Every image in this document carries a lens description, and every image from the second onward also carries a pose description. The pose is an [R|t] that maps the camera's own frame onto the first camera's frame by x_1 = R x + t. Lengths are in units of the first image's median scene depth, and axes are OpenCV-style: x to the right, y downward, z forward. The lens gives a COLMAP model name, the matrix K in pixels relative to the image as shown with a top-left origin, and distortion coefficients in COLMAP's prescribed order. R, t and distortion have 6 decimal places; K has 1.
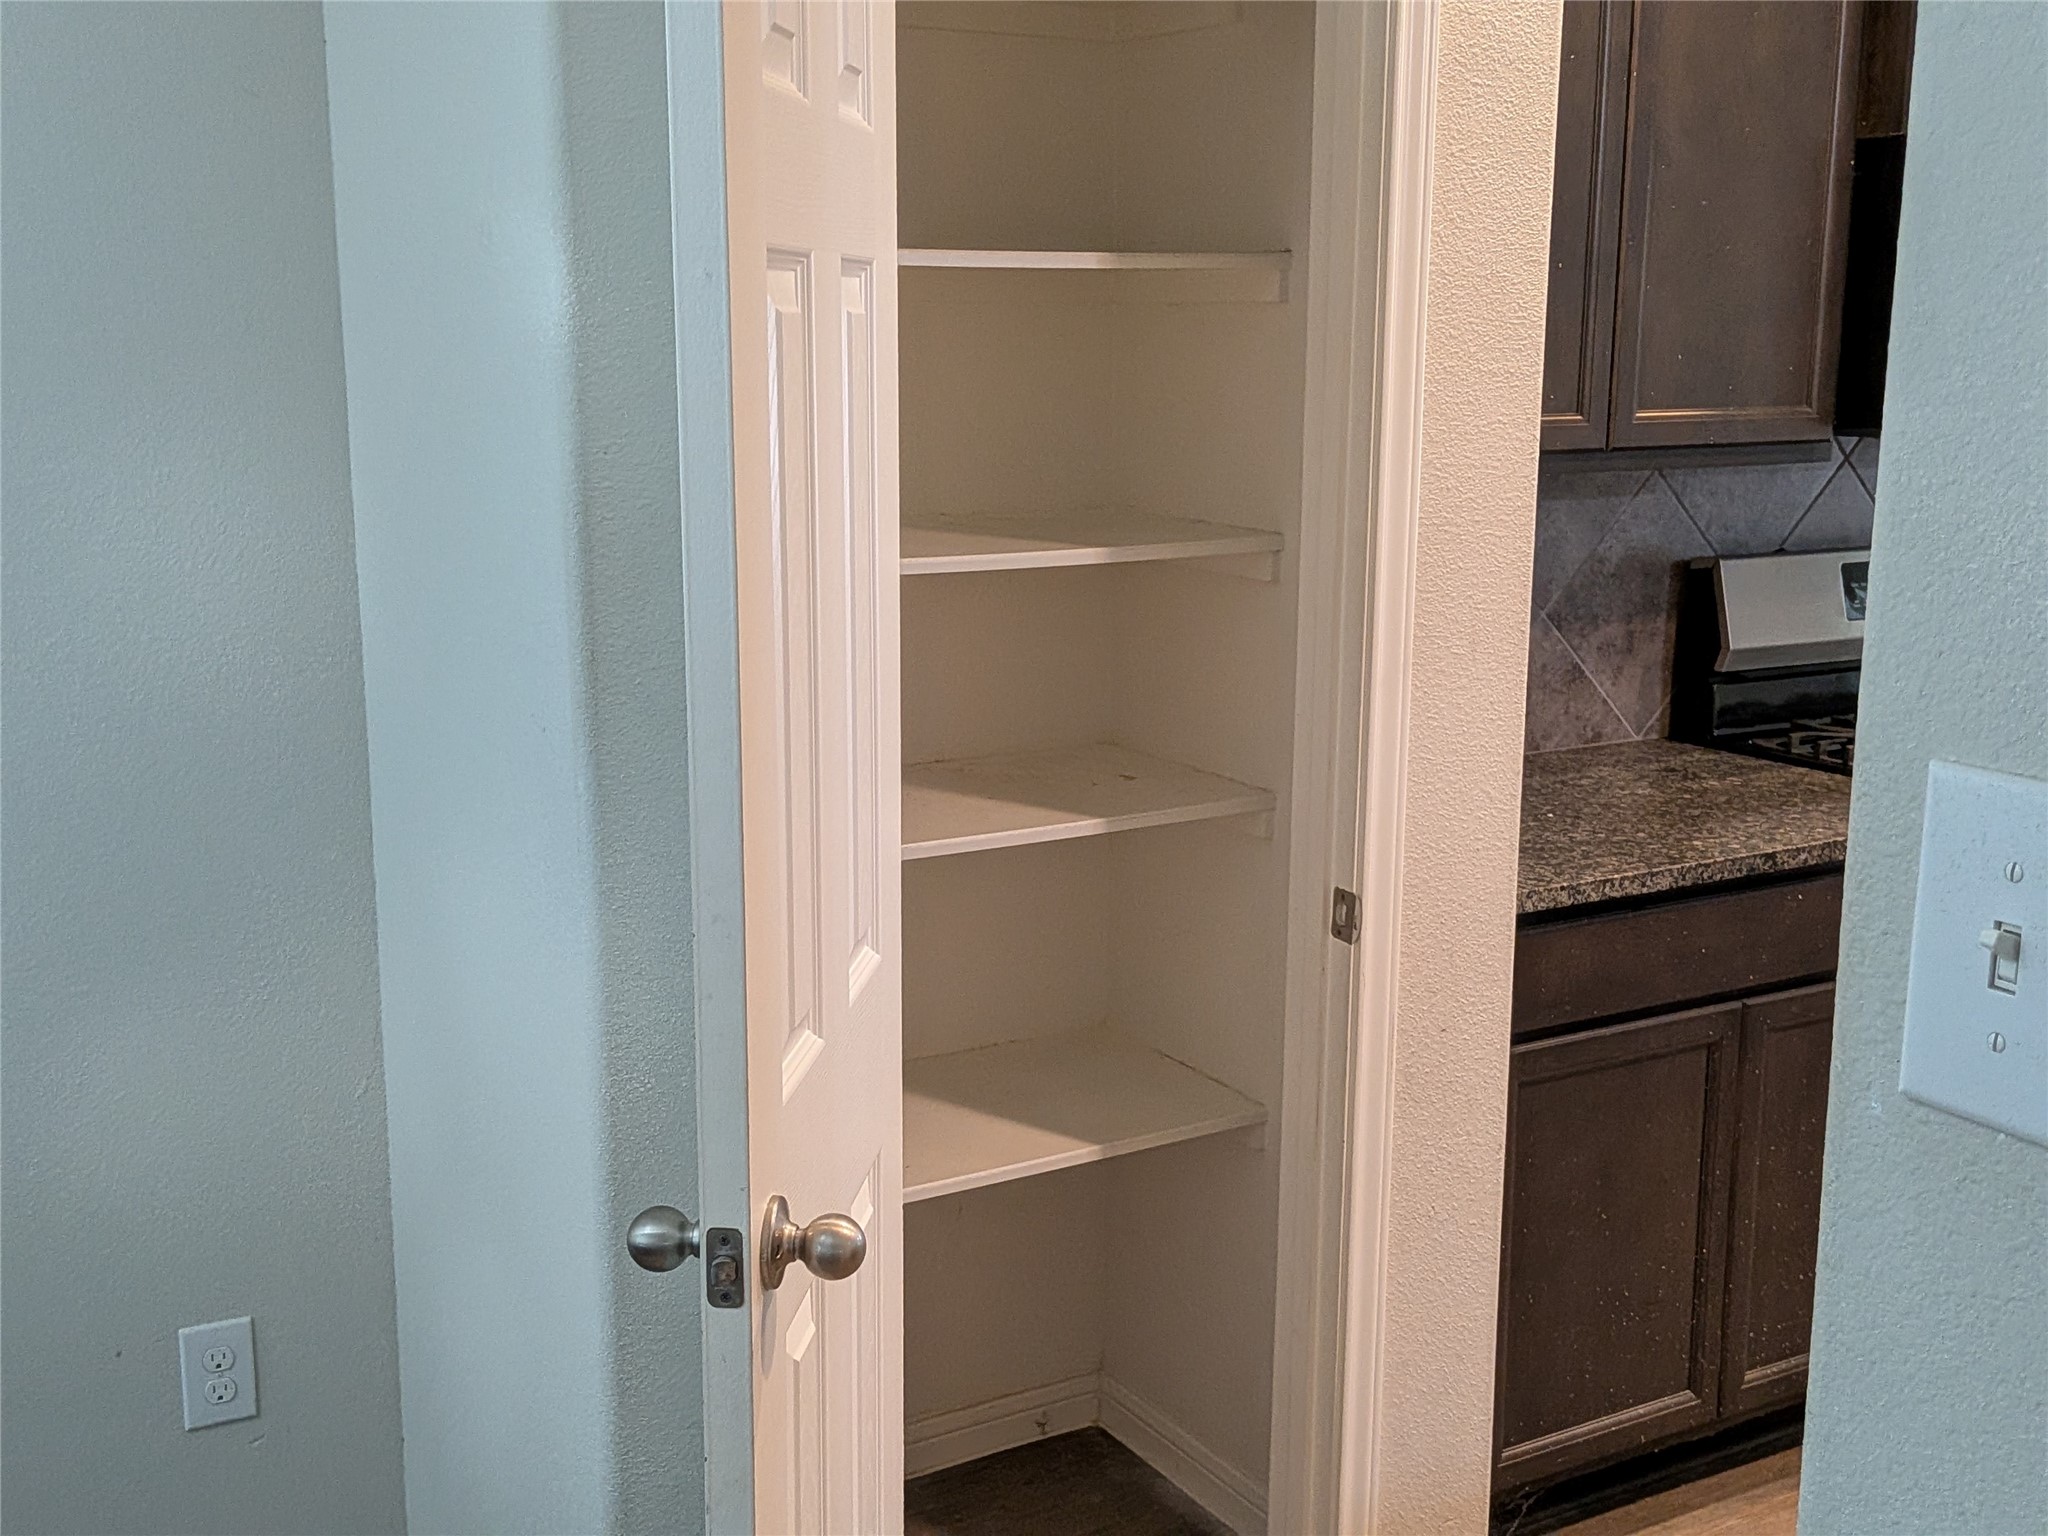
lens RADIAL K [[2267.2, 0, 1018.0], [0, 2267.2, 766.2], [0, 0, 1]] dist [0.047878, 0.000000]
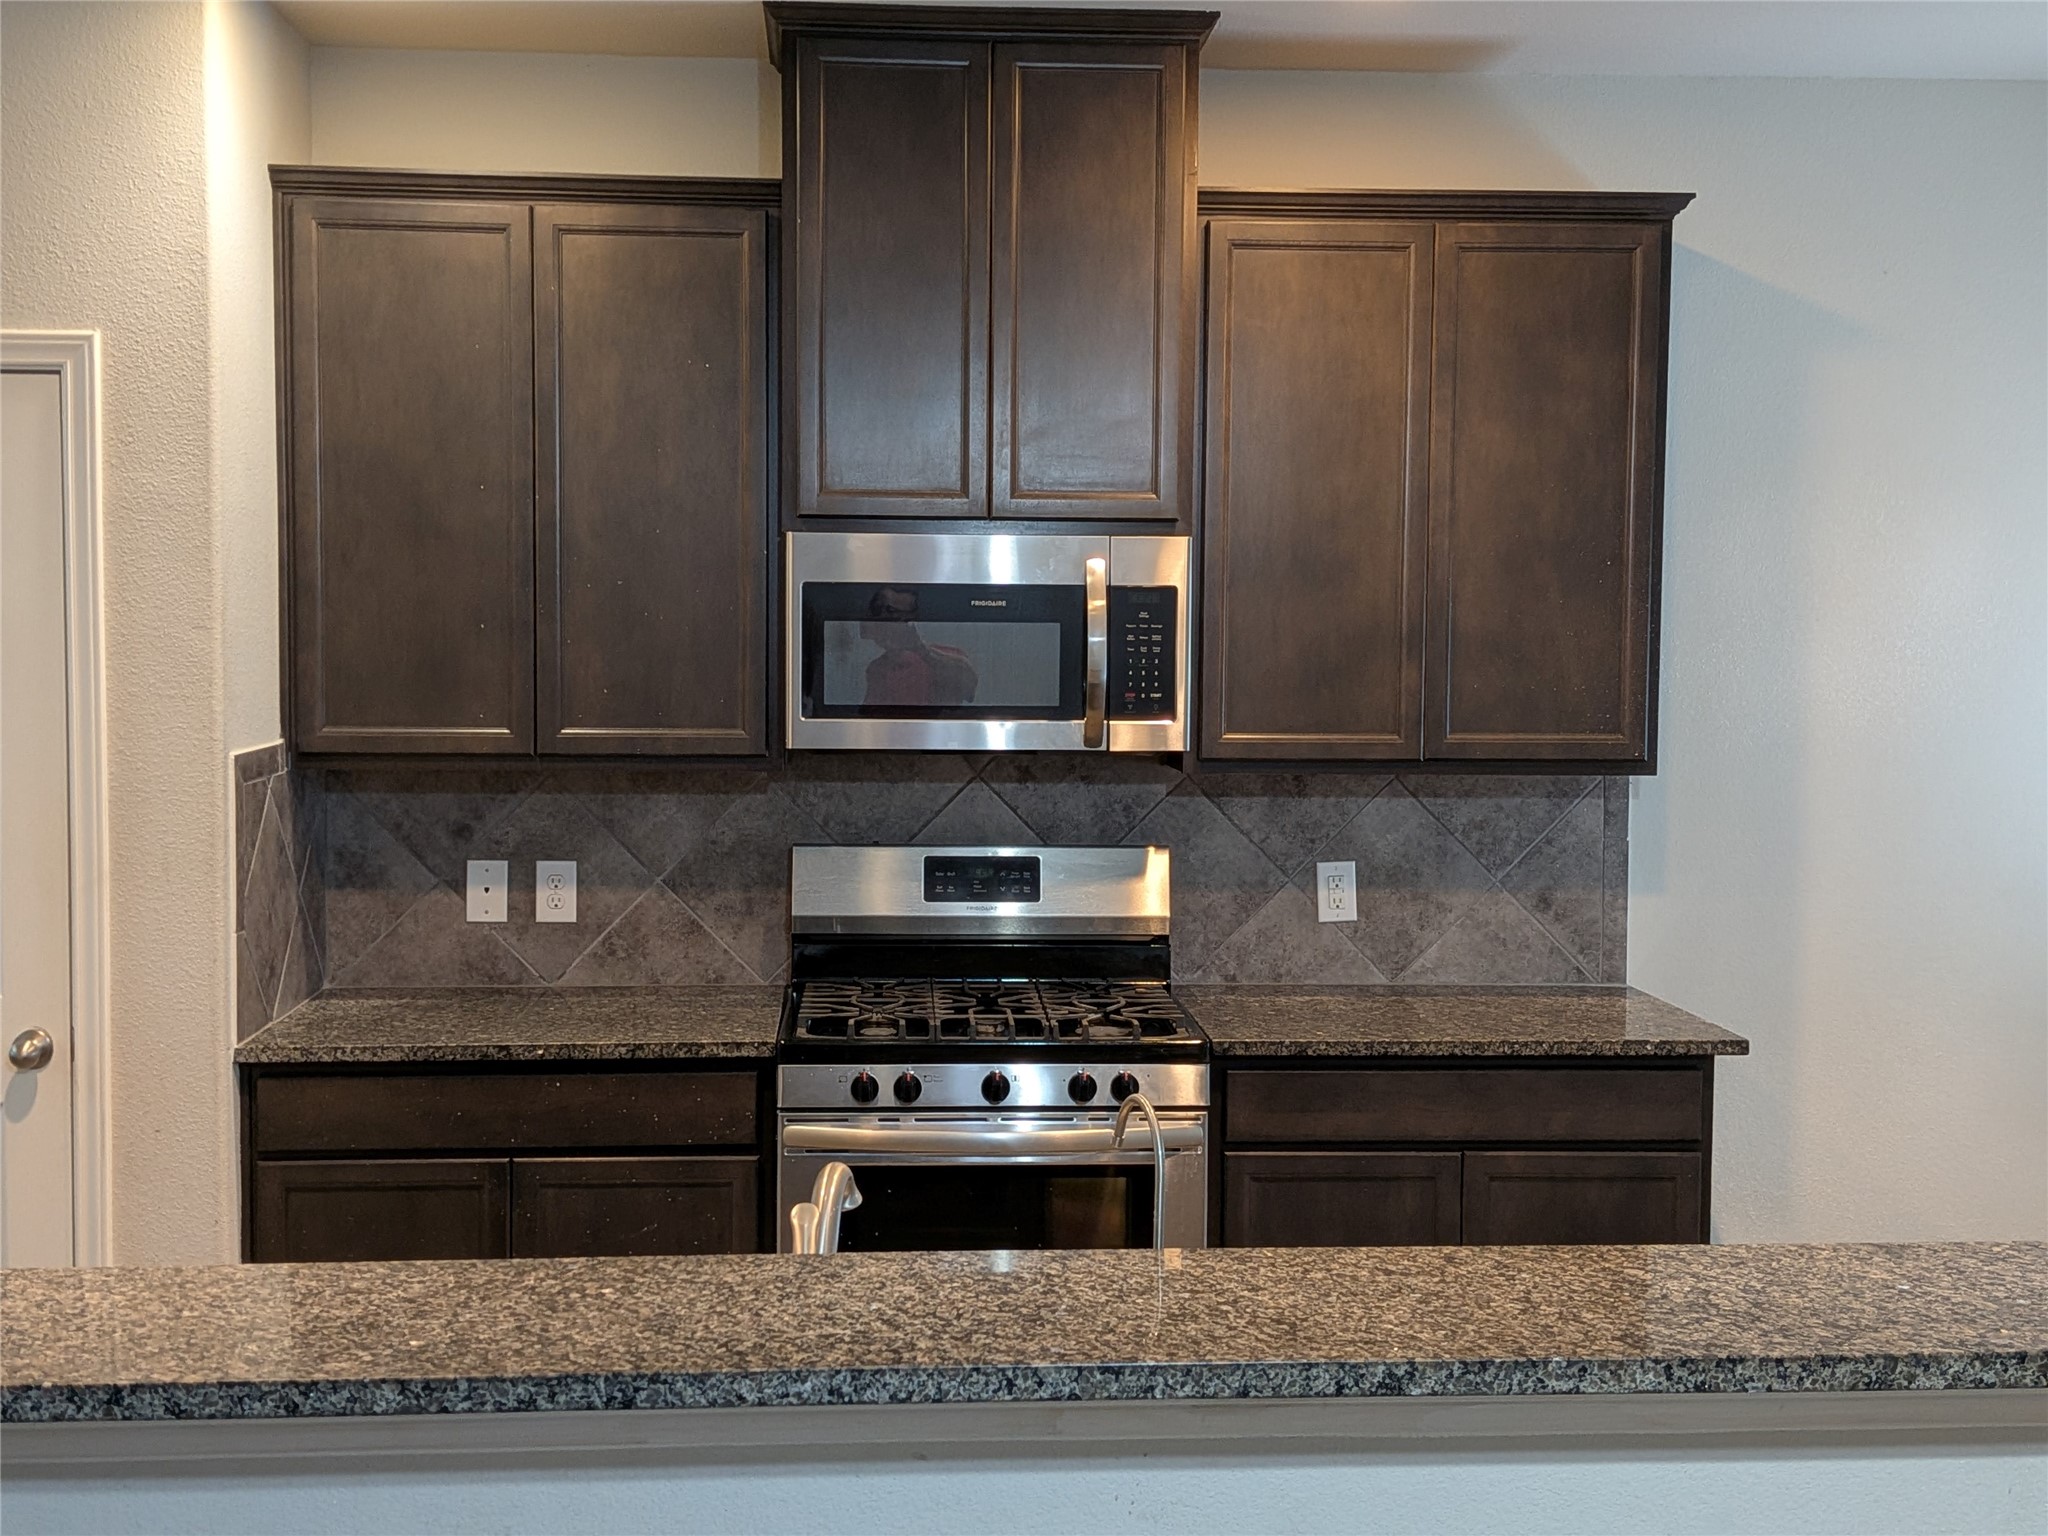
lens RADIAL K [[2267.2, 0, 1010.6], [0, 2267.2, 721.8], [0, 0, 1]] dist [0.047878, 0.000000]
pose [[0.899211, 0.023189, -0.436901, 0.980134], [-0.090169, 0.986979, -0.133197, 0.000091], [0.428123, 0.159167, 0.889593, -0.103090]]
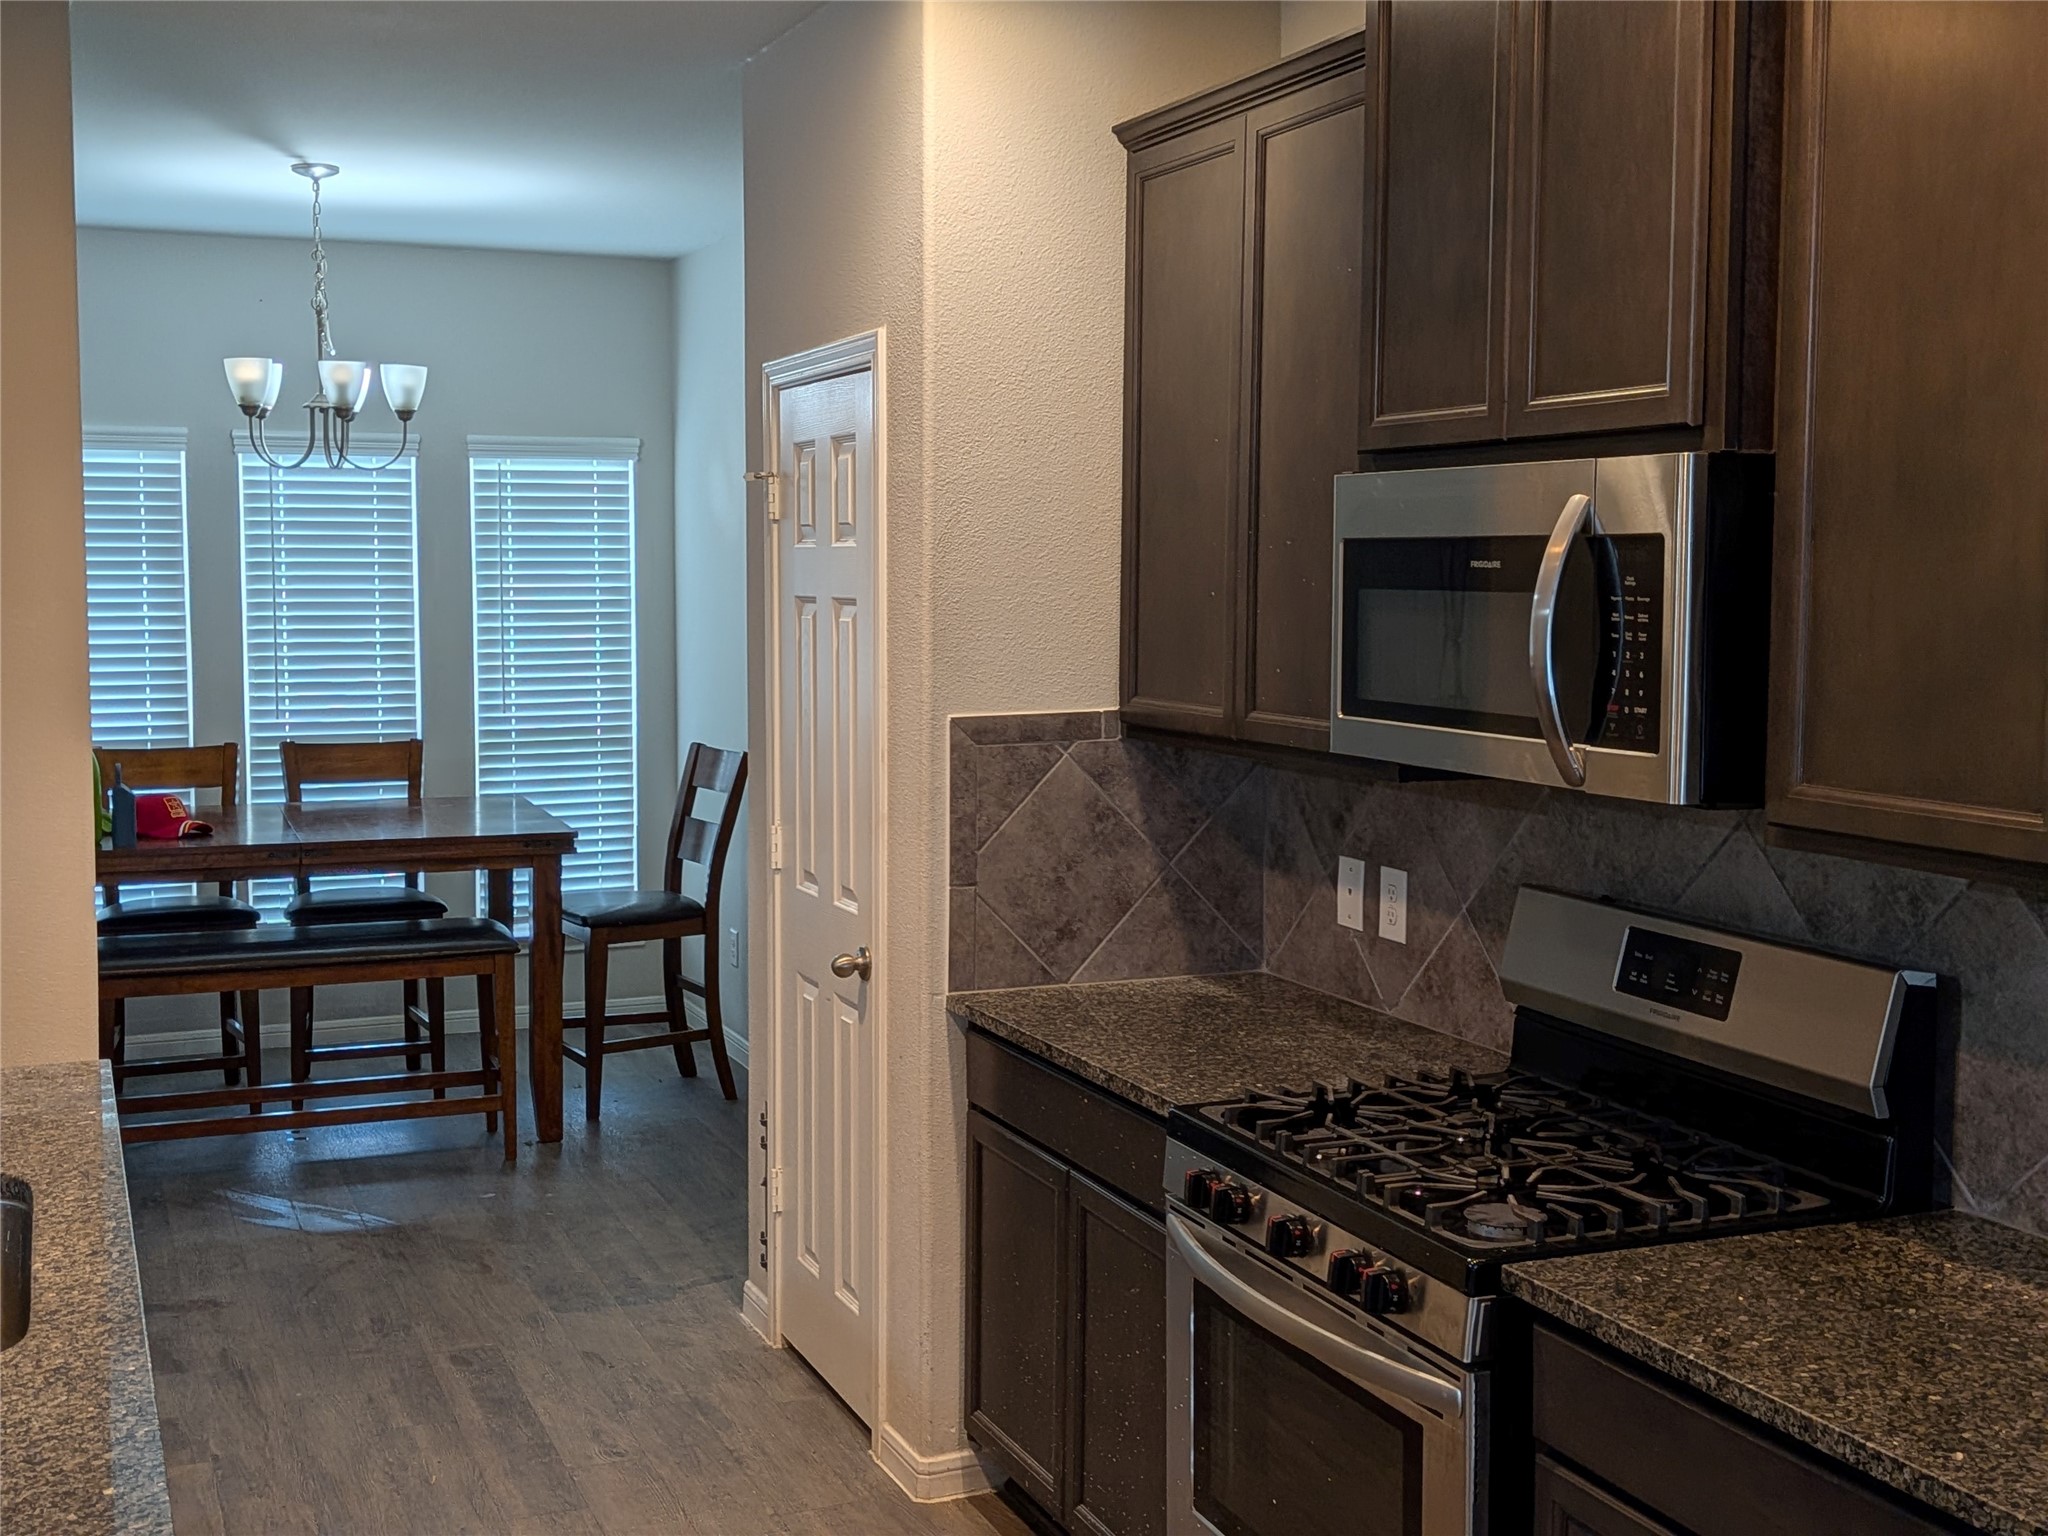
lens RADIAL K [[2267.2, 0, 1002.5], [0, 2267.2, 696.9], [0, 0, 1]] dist [0.047878, 0.000000]
pose [[-0.115419, 0.056410, -0.991714, 1.294869], [-0.196199, 0.977422, 0.078431, -0.202671], [0.973748, 0.203626, -0.101746, 0.866848]]
